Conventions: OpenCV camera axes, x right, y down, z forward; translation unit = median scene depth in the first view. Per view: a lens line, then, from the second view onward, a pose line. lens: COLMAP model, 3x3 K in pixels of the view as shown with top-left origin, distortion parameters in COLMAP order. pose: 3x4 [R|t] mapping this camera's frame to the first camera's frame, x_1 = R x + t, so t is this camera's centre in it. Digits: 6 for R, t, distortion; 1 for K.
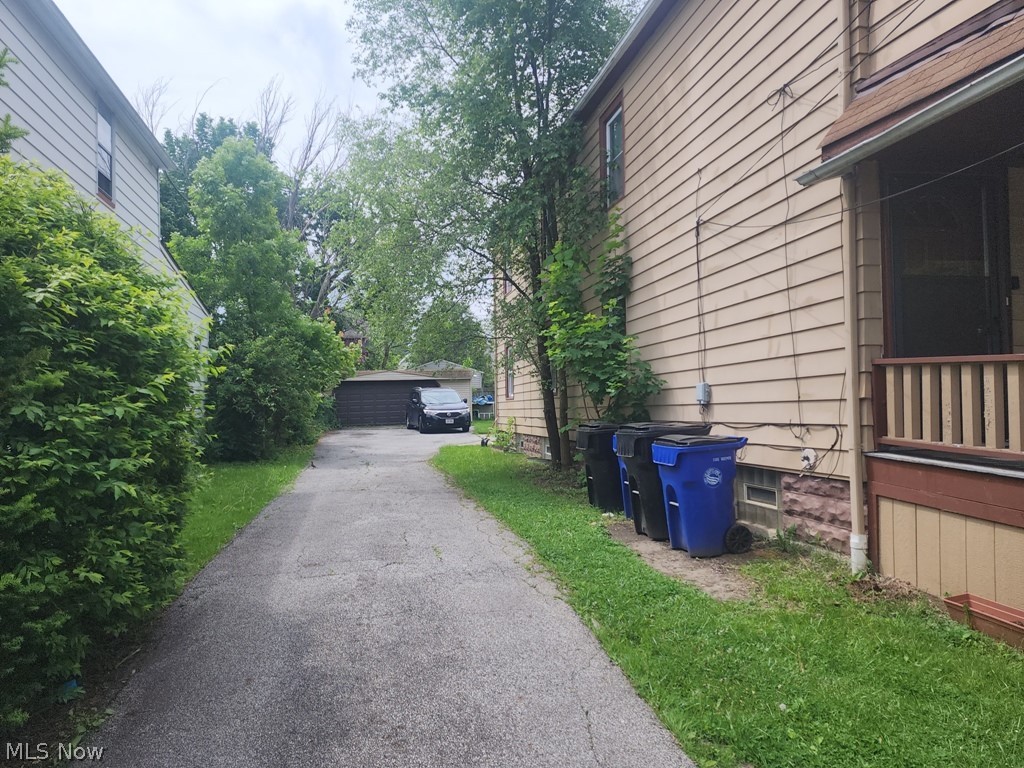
lens RADIAL K [[690.0, 0, 511.9], [0, 690.0, 387.0], [0, 0, 1]] dist [0.027582, 0.001139]
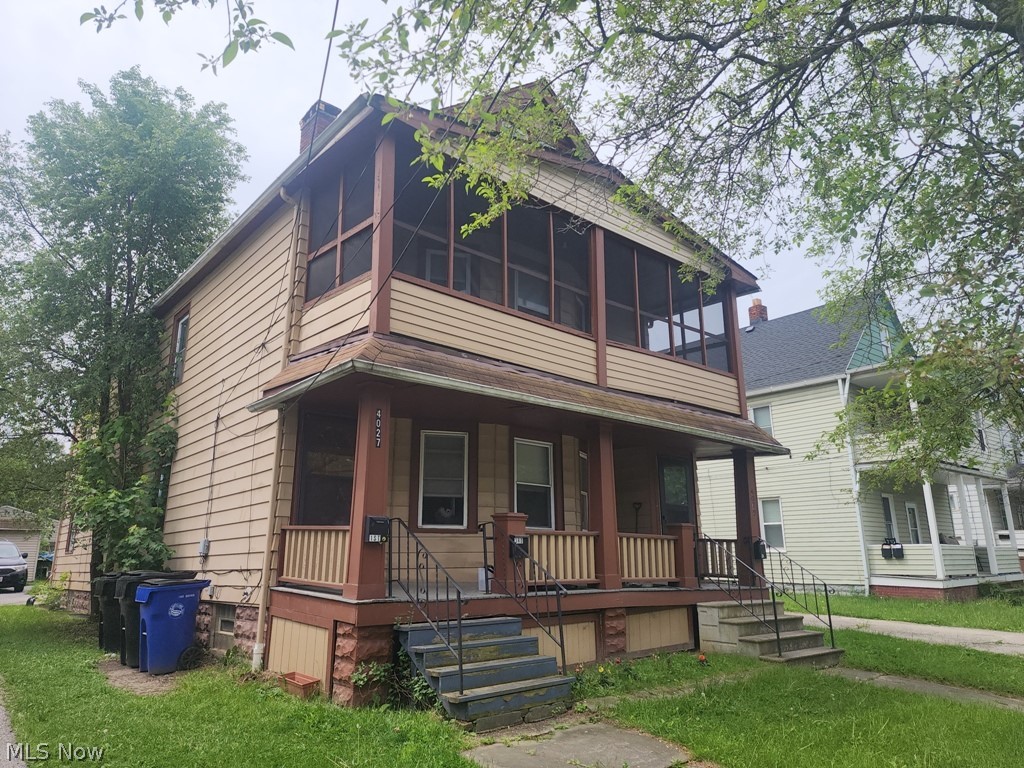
lens RADIAL K [[690.0, 0, 510.5], [0, 690.0, 383.5], [0, 0, 1]] dist [0.027582, 0.001139]
pose [[0.877019, 0.132267, 0.461891, 0.174444], [-0.023727, 0.972110, -0.233322, 0.001075], [-0.479870, 0.193669, 0.855697, -0.569922]]
